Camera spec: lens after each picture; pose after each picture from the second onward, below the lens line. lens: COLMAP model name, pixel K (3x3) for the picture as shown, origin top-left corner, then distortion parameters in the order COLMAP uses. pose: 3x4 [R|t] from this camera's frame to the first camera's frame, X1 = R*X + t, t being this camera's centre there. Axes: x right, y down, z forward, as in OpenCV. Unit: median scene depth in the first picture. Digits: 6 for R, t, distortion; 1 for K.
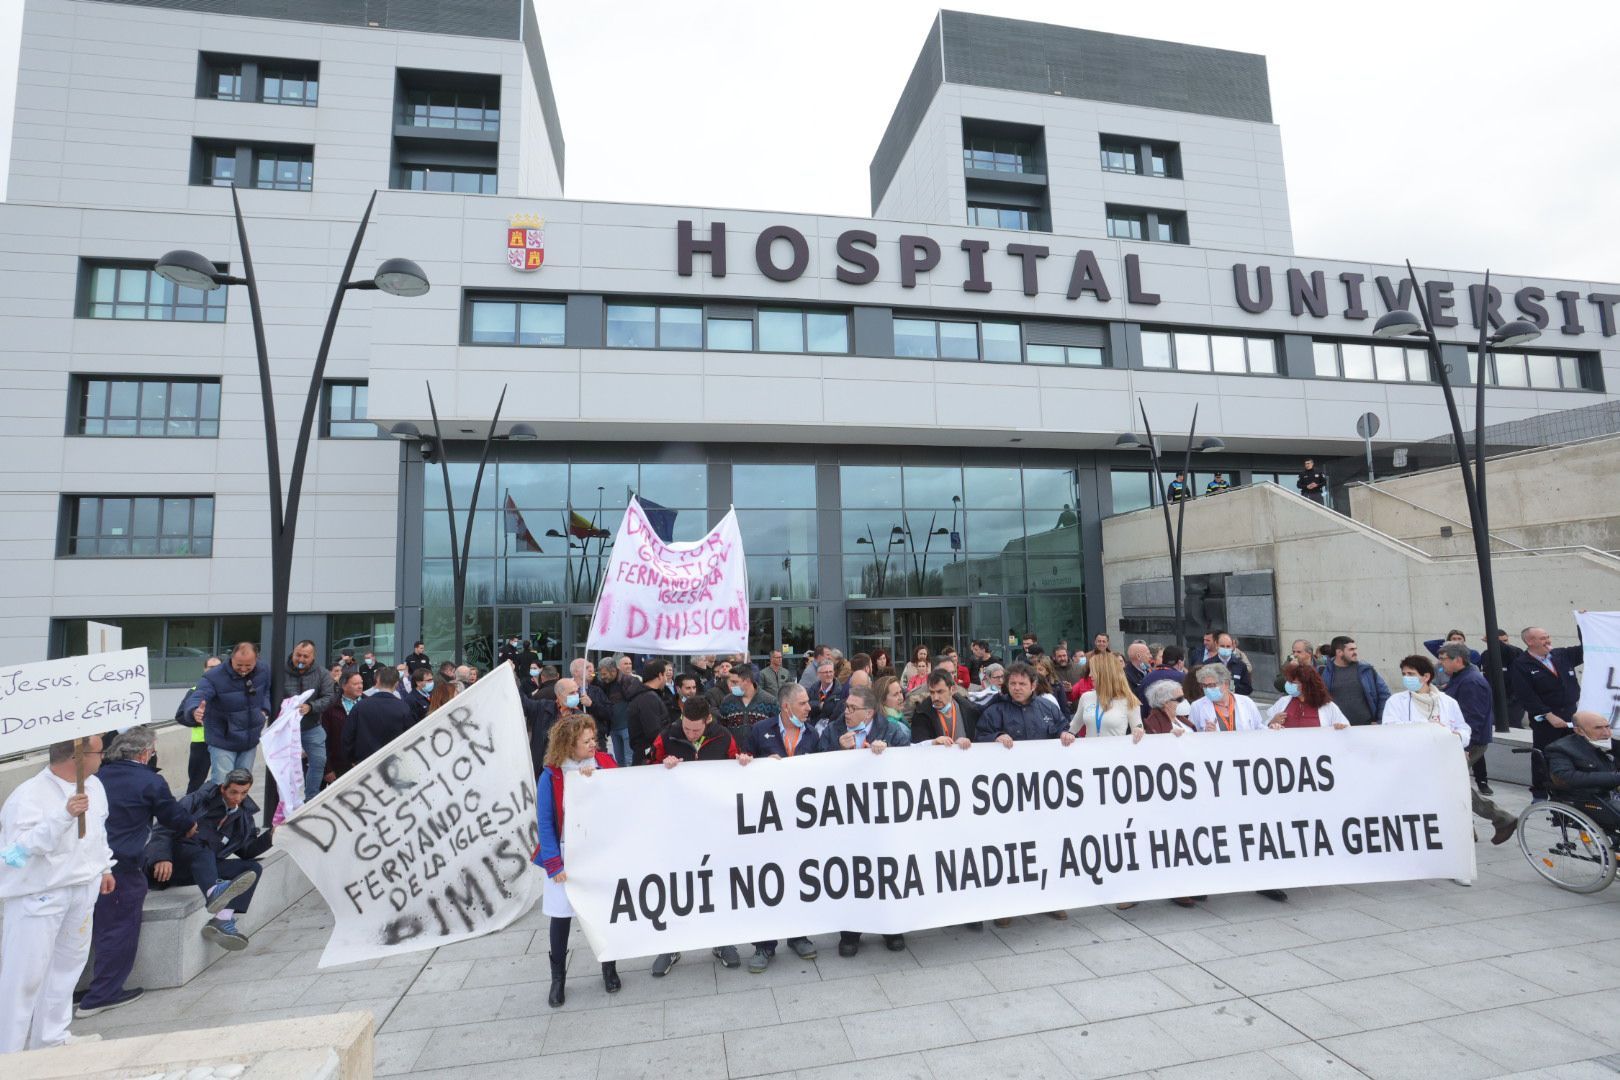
lens RADIAL K [[761.8, 0, 805.6], [0, 761.8, 539.2], [0, 0, 1]] dist [-0.057913, 0.035120]
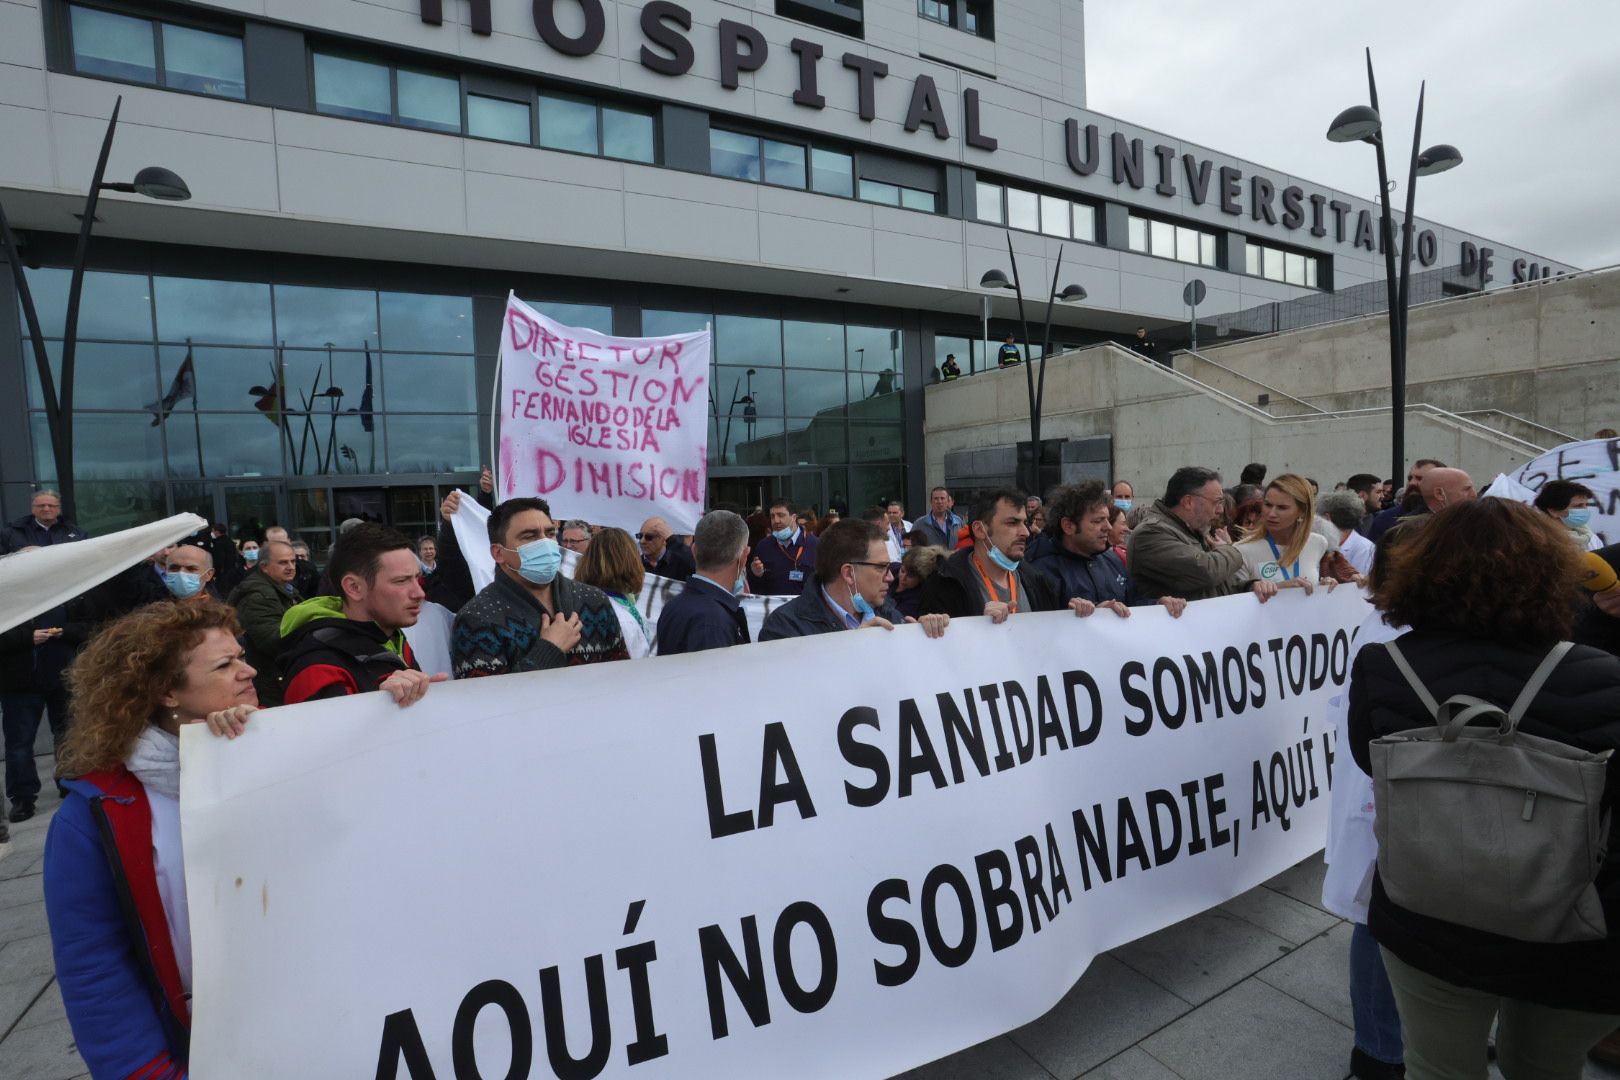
lens RADIAL K [[770.4, 0, 797.5], [0, 770.4, 526.5], [0, 0, 1]] dist [-0.059244, 0.037771]
pose [[0.957677, -0.012636, 0.287569, -0.034725], [-0.023517, 0.992262, 0.121917, 0.036778], [-0.286884, -0.123520, 0.949969, 0.131453]]
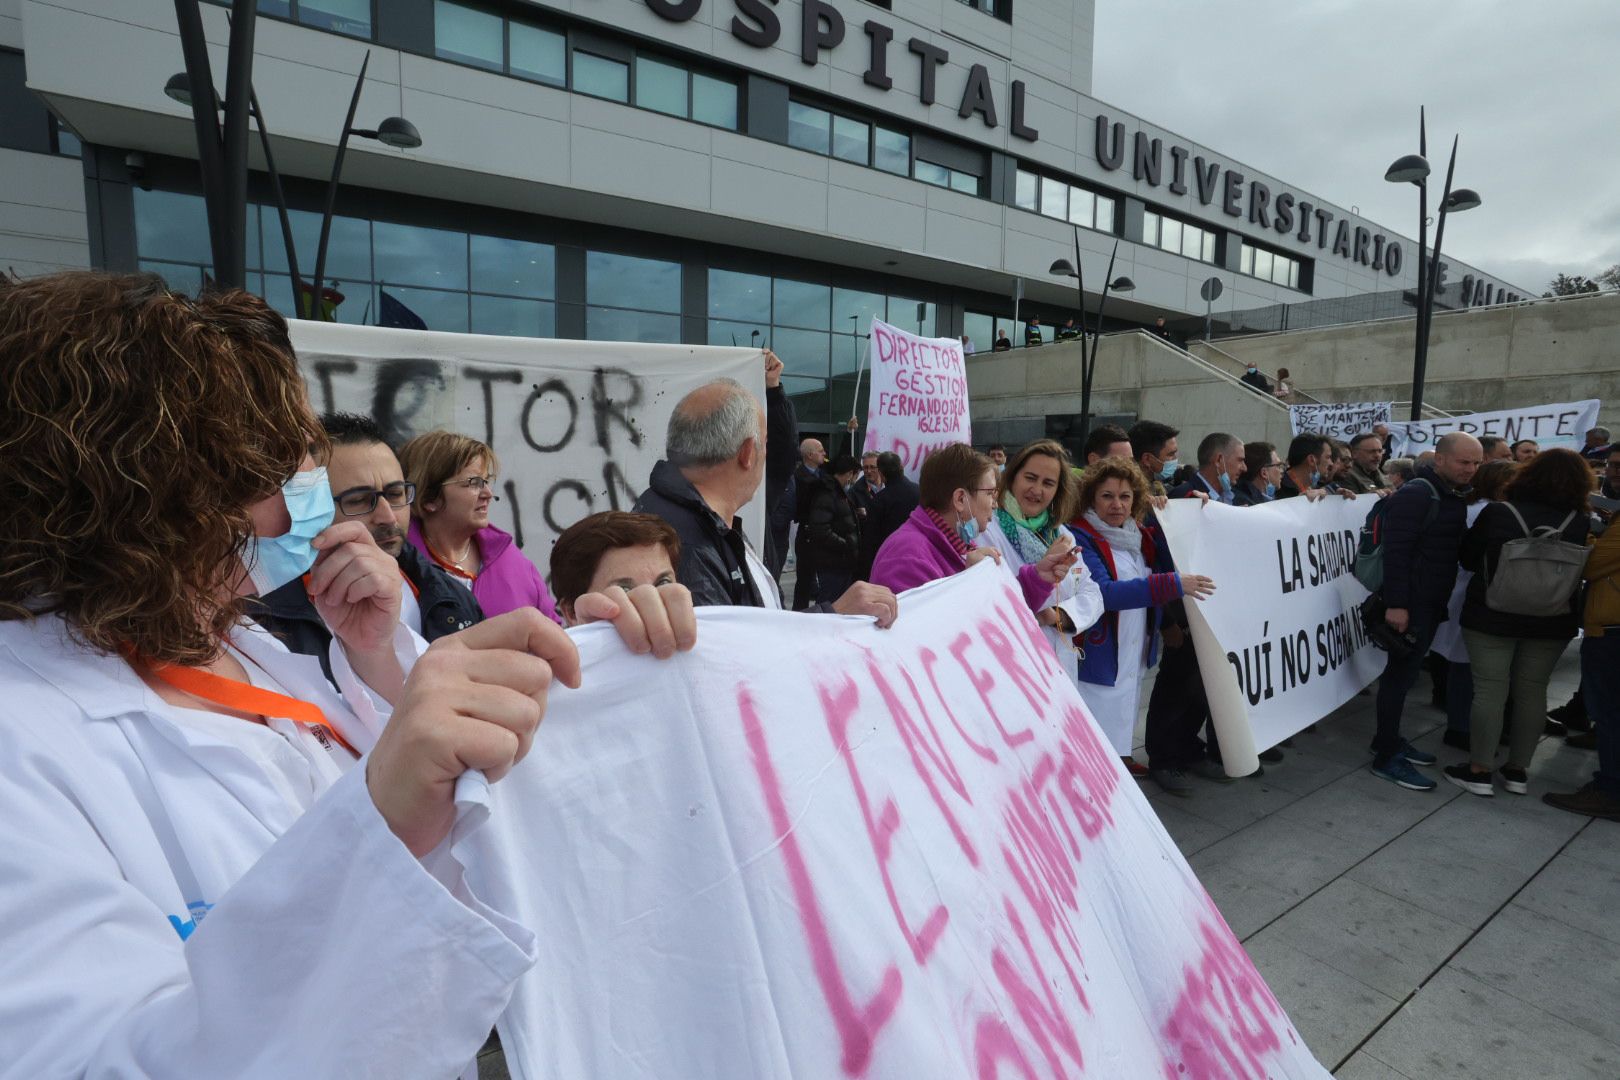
lens RADIAL K [[776.8, 0, 797.7], [0, 776.8, 526.5], [0, 0, 1]] dist [-0.057640, 0.039129]
pose [[0.933925, 0.019061, 0.356961, -0.173671], [-0.082381, 0.983175, 0.163035, 0.047299], [-0.347848, -0.181669, 0.919782, 0.093561]]
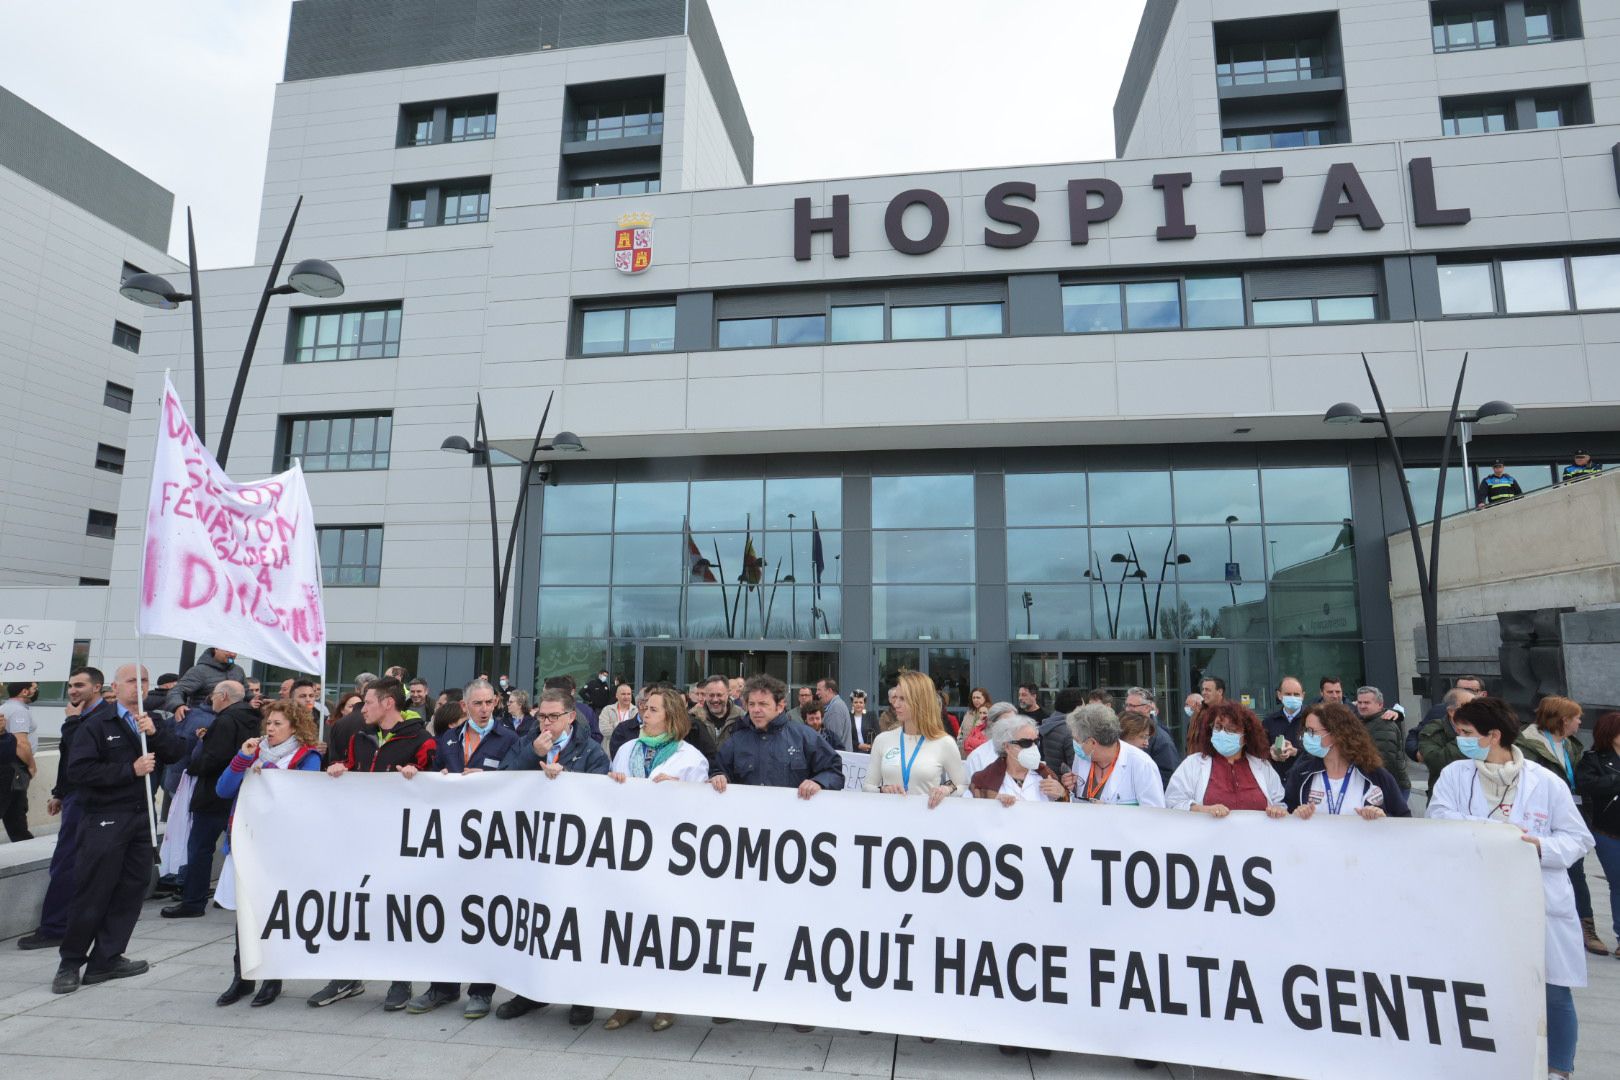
lens RADIAL K [[901.4, 0, 801.8], [0, 901.4, 530.9], [0, 0, 1]] dist [-0.045730, 0.042631]
pose [[0.946035, -0.017625, -0.323586, 0.152857], [-0.000303, 0.998471, -0.055269, 0.016884], [0.324065, 0.052385, 0.944583, 0.038154]]
